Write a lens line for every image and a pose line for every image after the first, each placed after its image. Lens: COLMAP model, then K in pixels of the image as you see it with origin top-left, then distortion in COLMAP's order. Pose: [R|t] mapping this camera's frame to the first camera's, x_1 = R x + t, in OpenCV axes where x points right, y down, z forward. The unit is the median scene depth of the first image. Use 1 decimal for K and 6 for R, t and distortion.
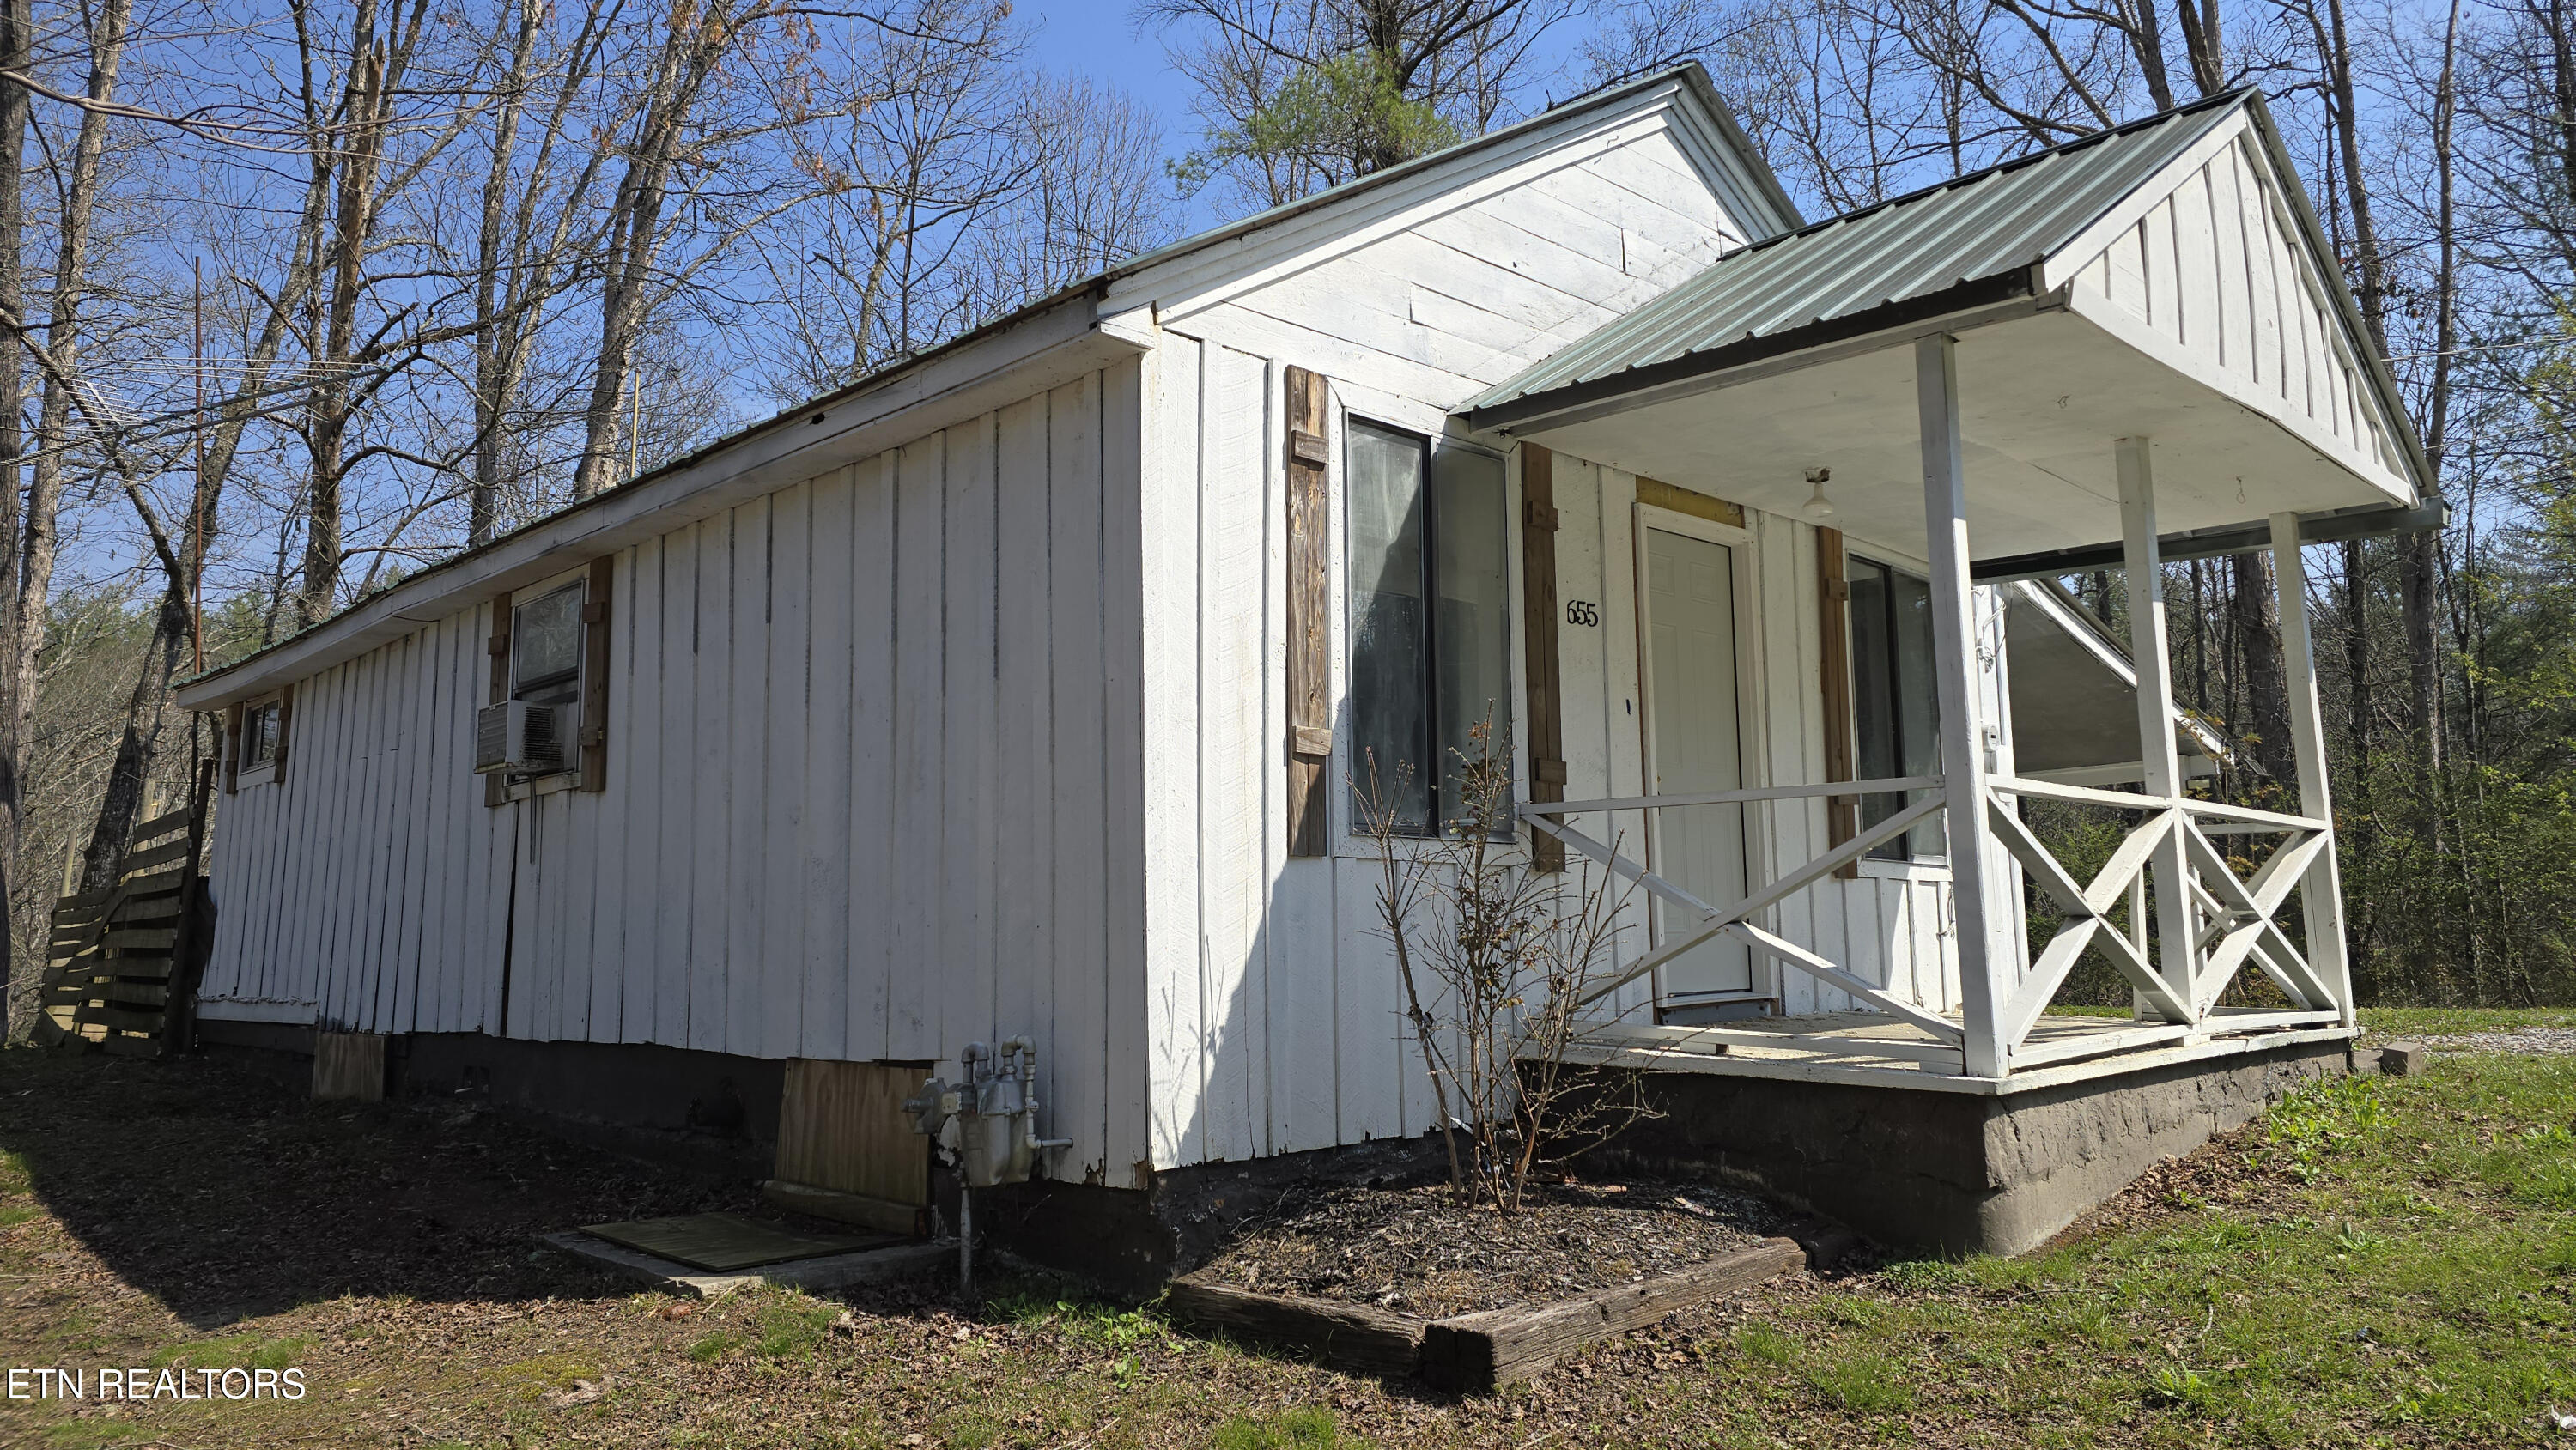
lens RADIAL K [[1726.8, 0, 1287.7], [0, 1726.8, 712.7], [0, 0, 1]] dist [0.067848, -0.070521]
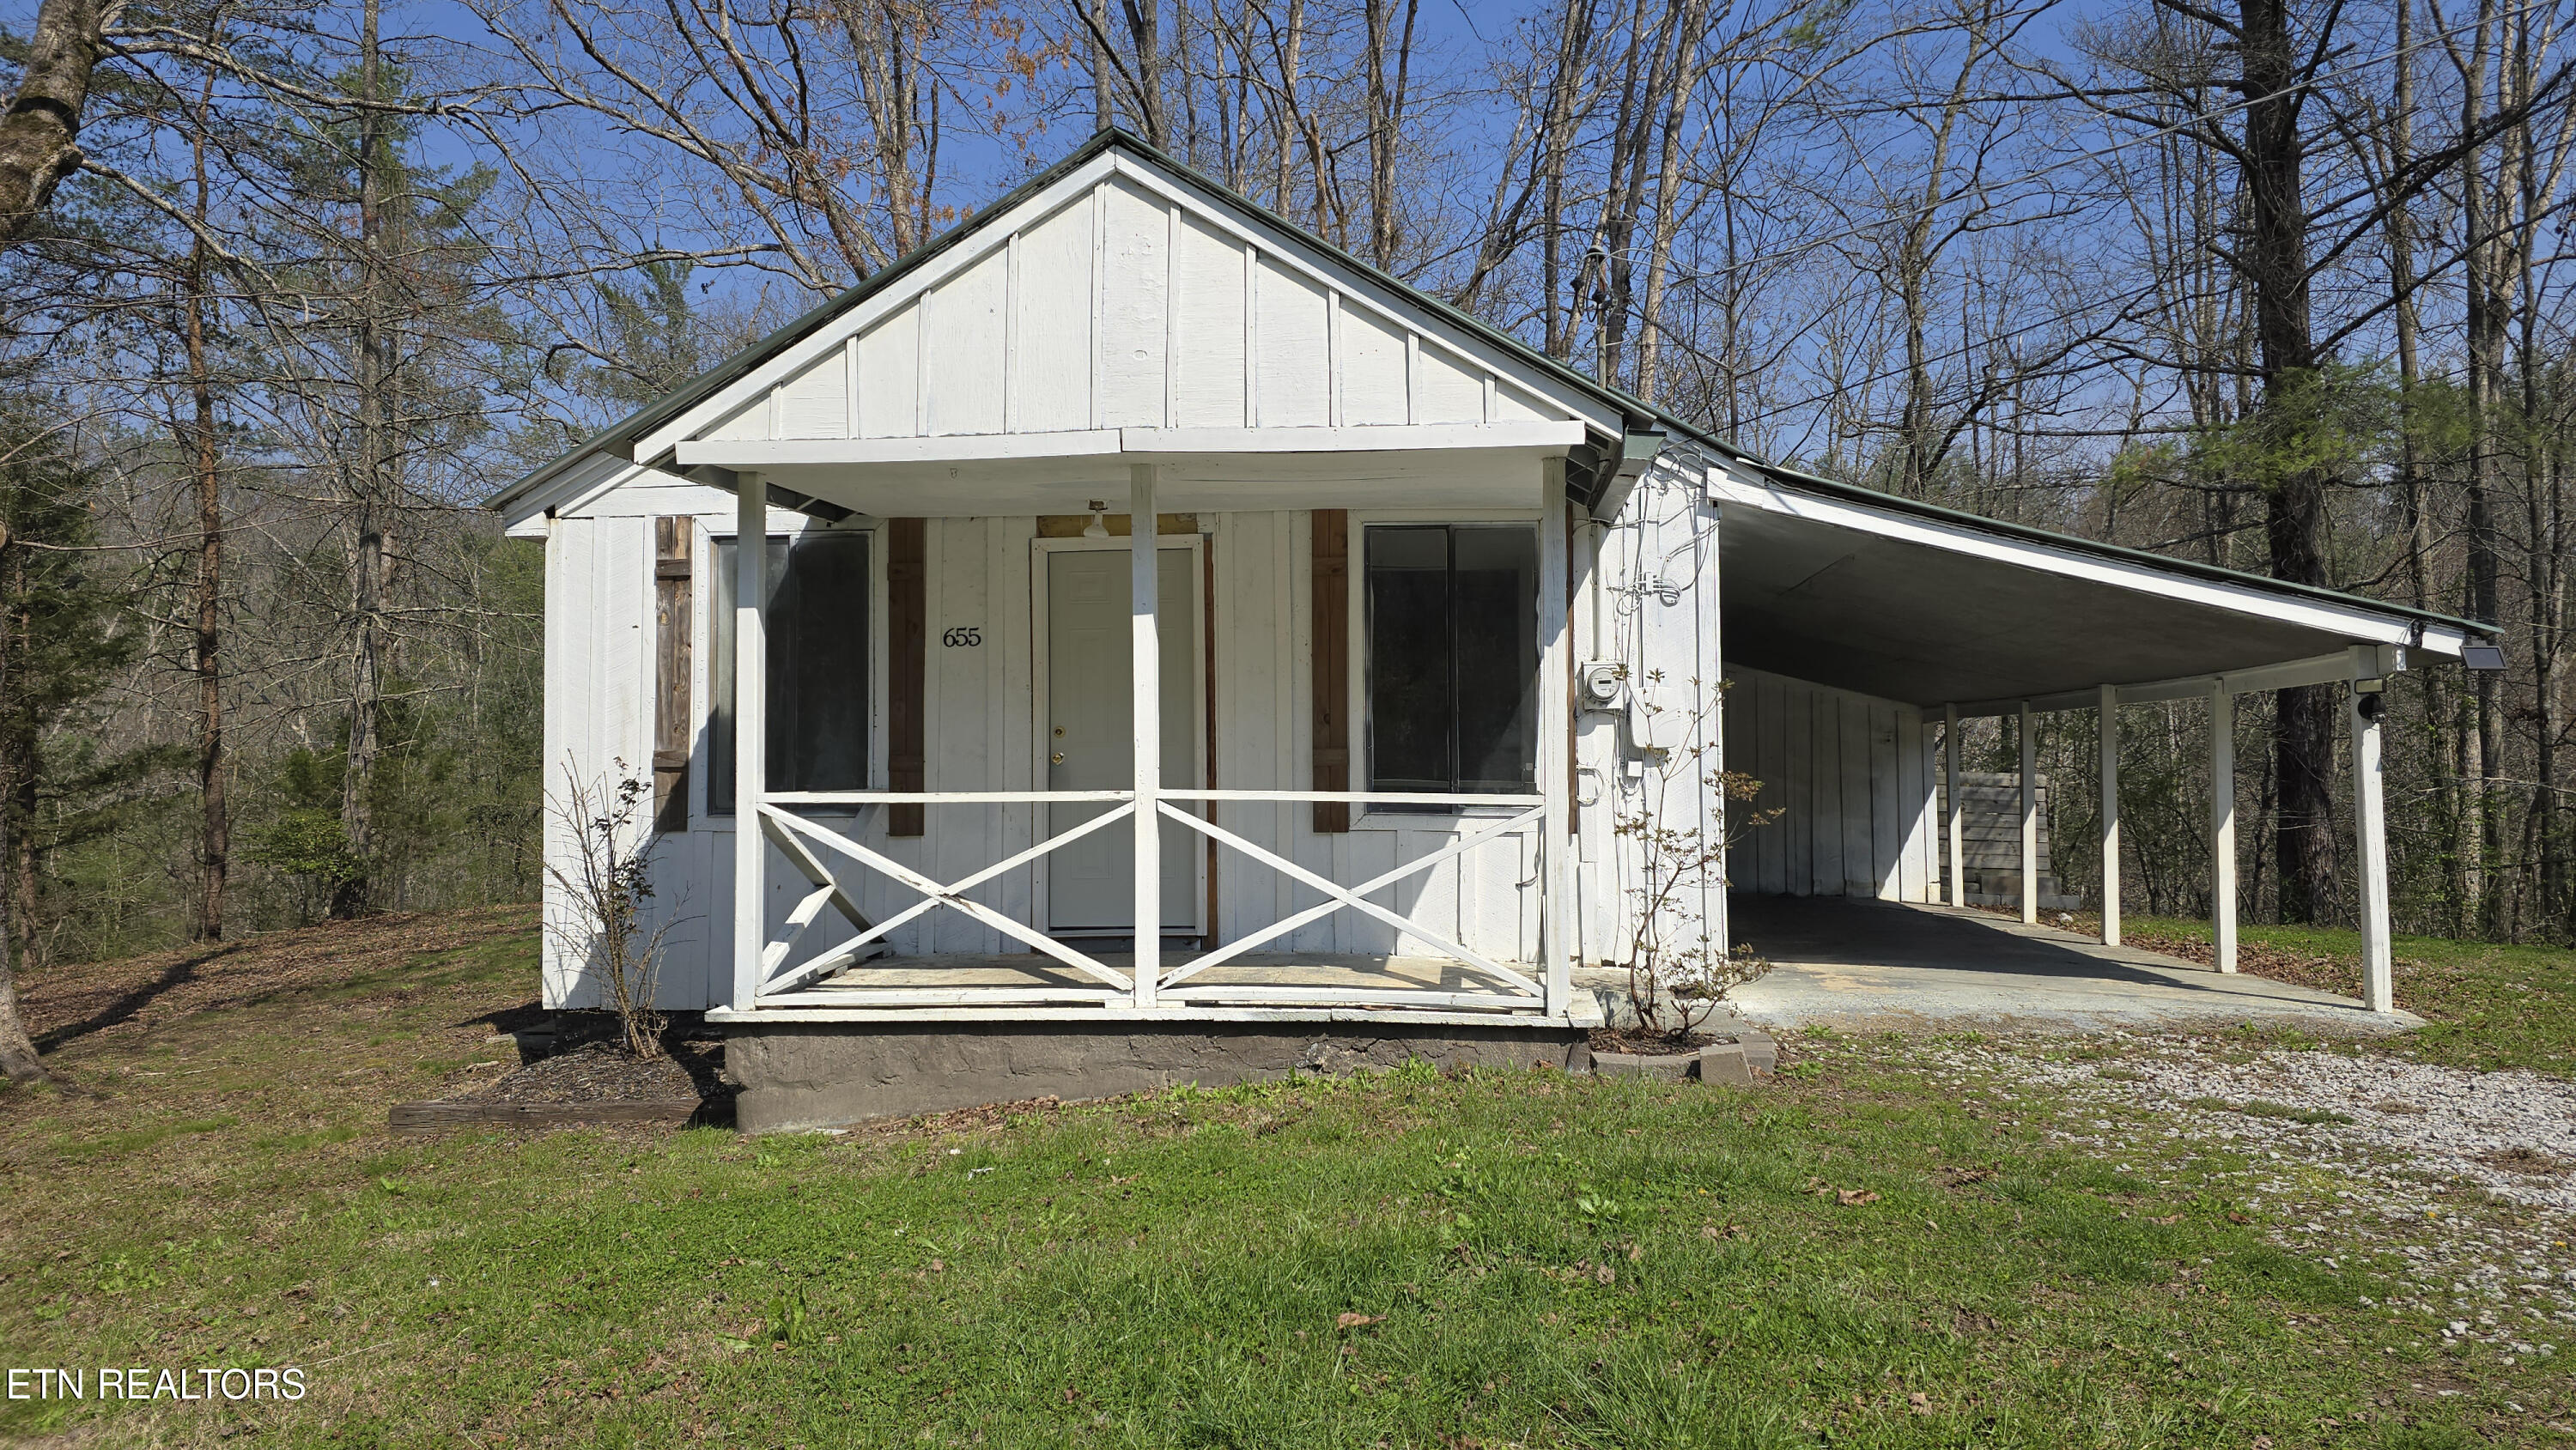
lens RADIAL K [[1726.8, 0, 1288.3], [0, 1726.8, 725.9], [0, 0, 1]] dist [0.067848, -0.070521]
pose [[0.649758, -0.008434, -0.760094, 1.548706], [0.095034, 0.992994, 0.070220, -0.069487], [0.754177, -0.117860, 0.646008, 0.386413]]
